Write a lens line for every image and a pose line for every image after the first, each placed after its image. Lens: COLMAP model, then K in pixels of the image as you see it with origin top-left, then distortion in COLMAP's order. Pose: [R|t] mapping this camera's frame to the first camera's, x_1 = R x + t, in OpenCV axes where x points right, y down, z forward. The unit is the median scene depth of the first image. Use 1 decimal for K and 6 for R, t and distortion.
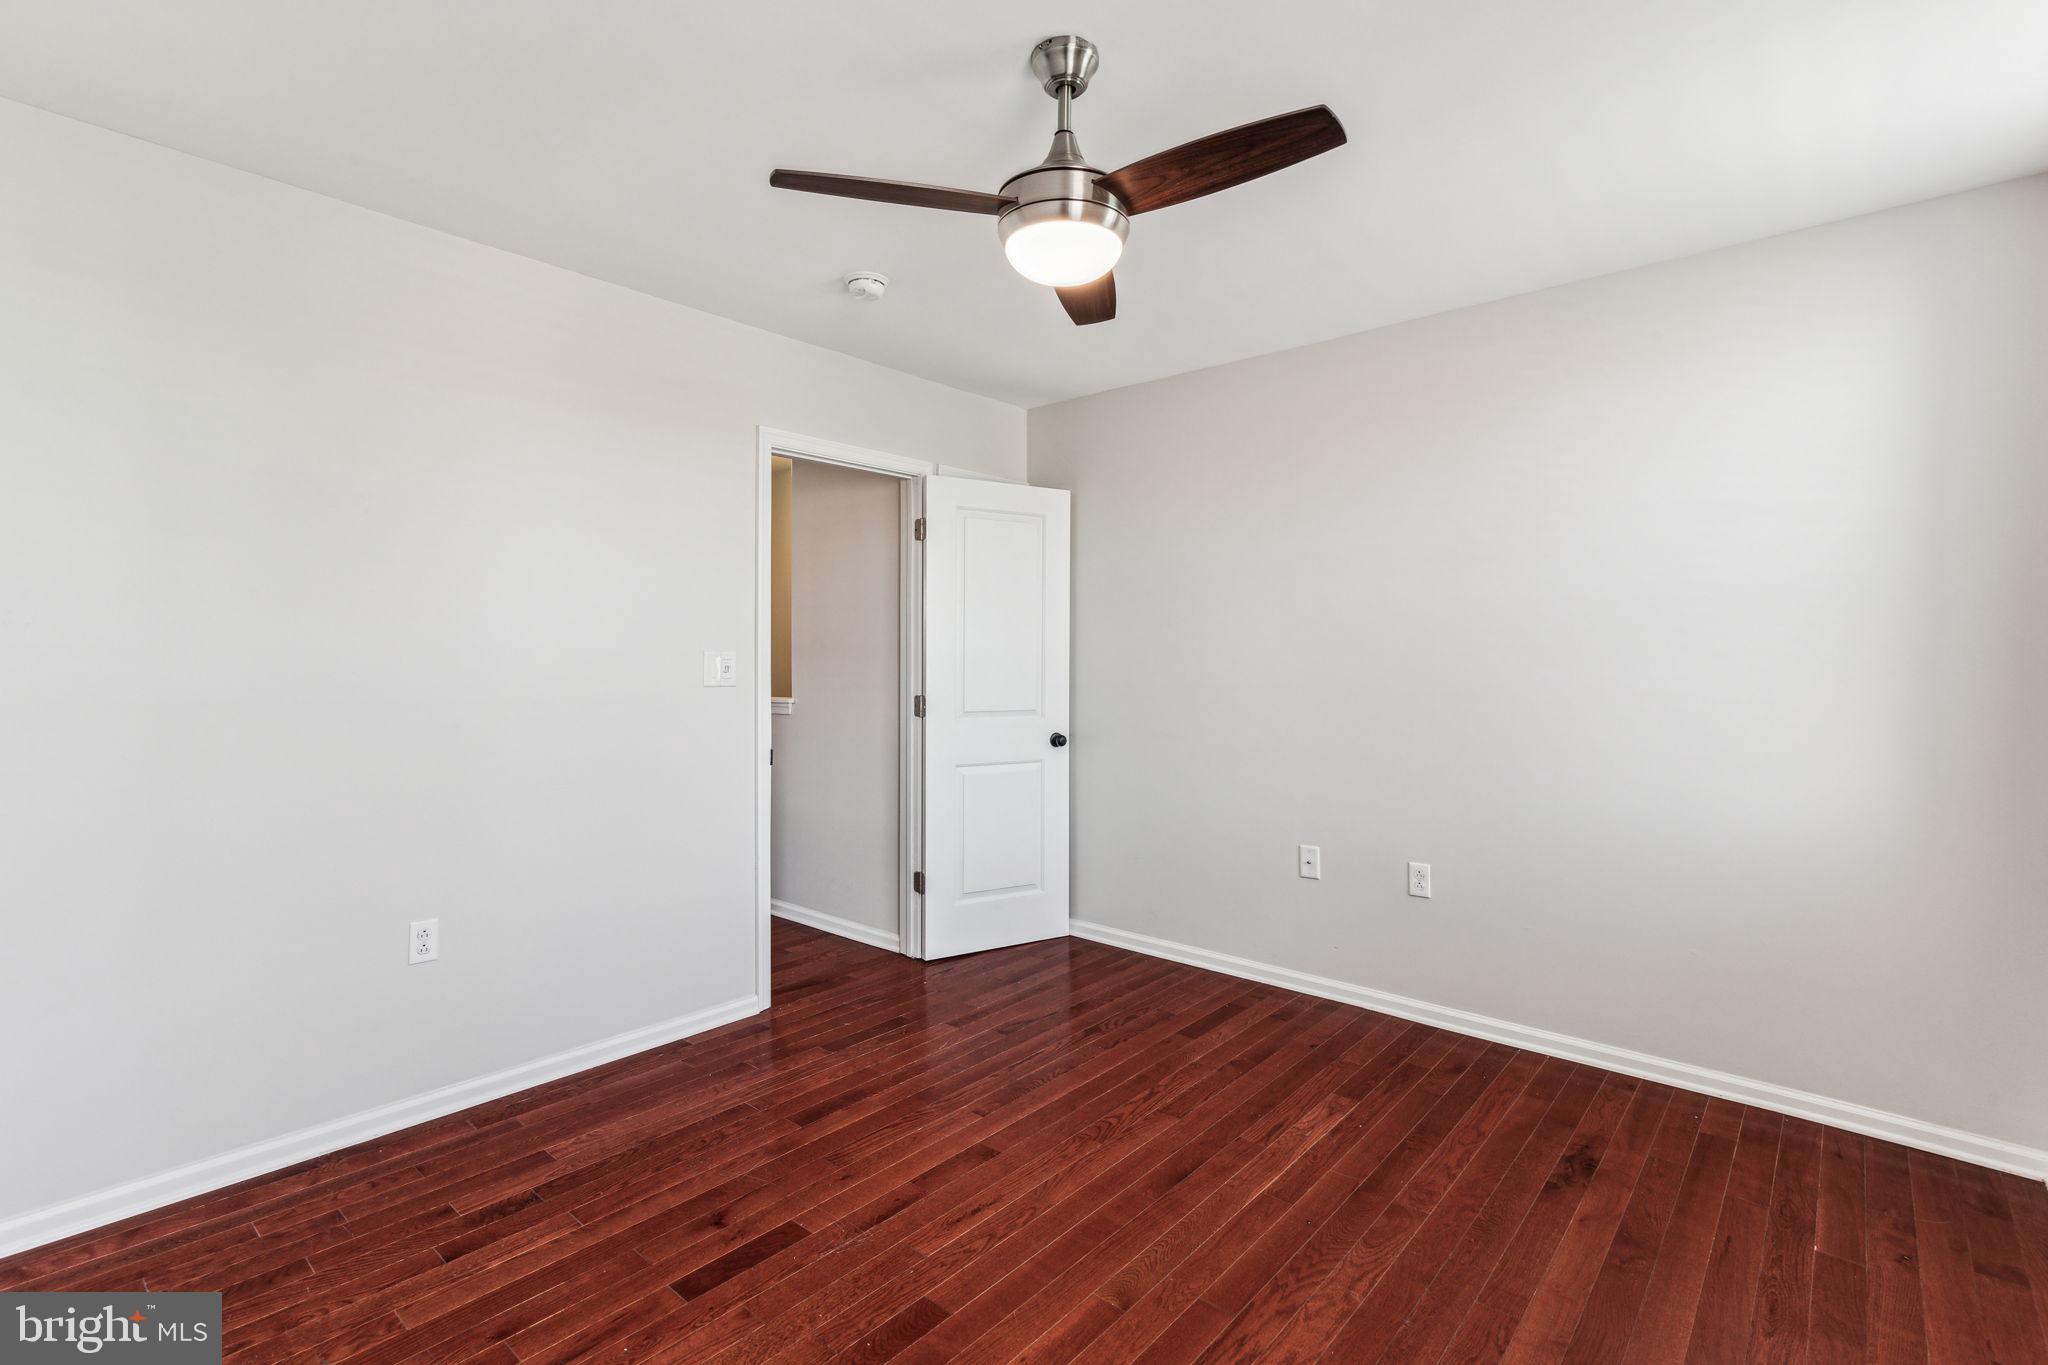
lens RADIAL K [[946.7, 0, 1027.6], [0, 946.7, 688.1], [0, 0, 1]] dist [0.006208, 0.000657]
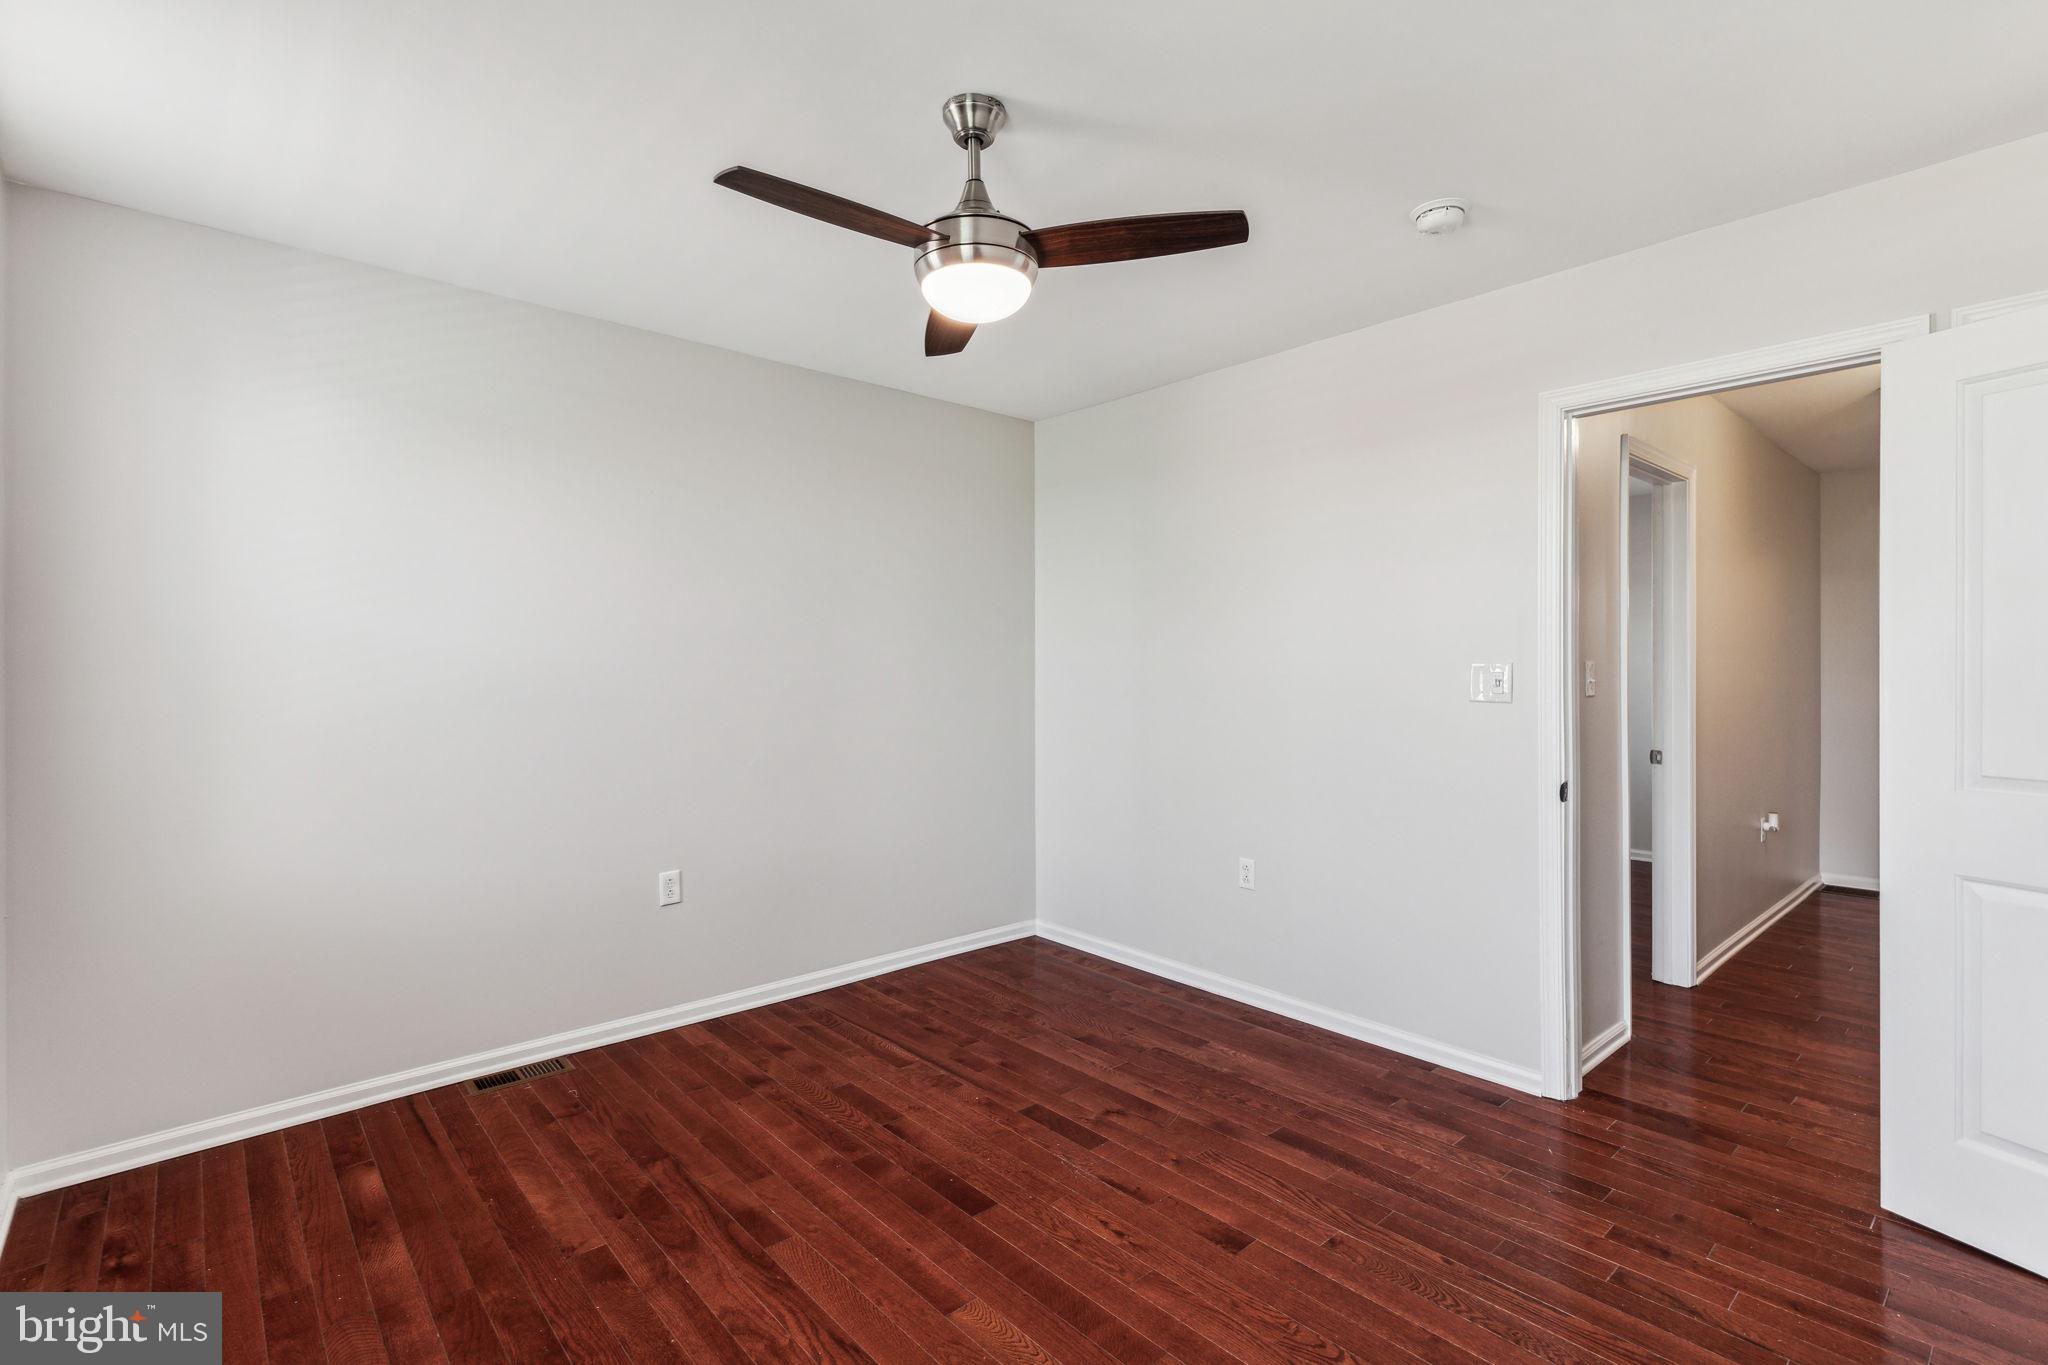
lens RADIAL K [[946.7, 0, 1033.9], [0, 946.7, 676.0], [0, 0, 1]] dist [0.006208, 0.000657]
pose [[-0.121532, 0.007414, -0.992560, 0.773239], [-0.027937, 0.999550, 0.010887, -0.029303], [0.992194, 0.029052, -0.121271, 0.843602]]
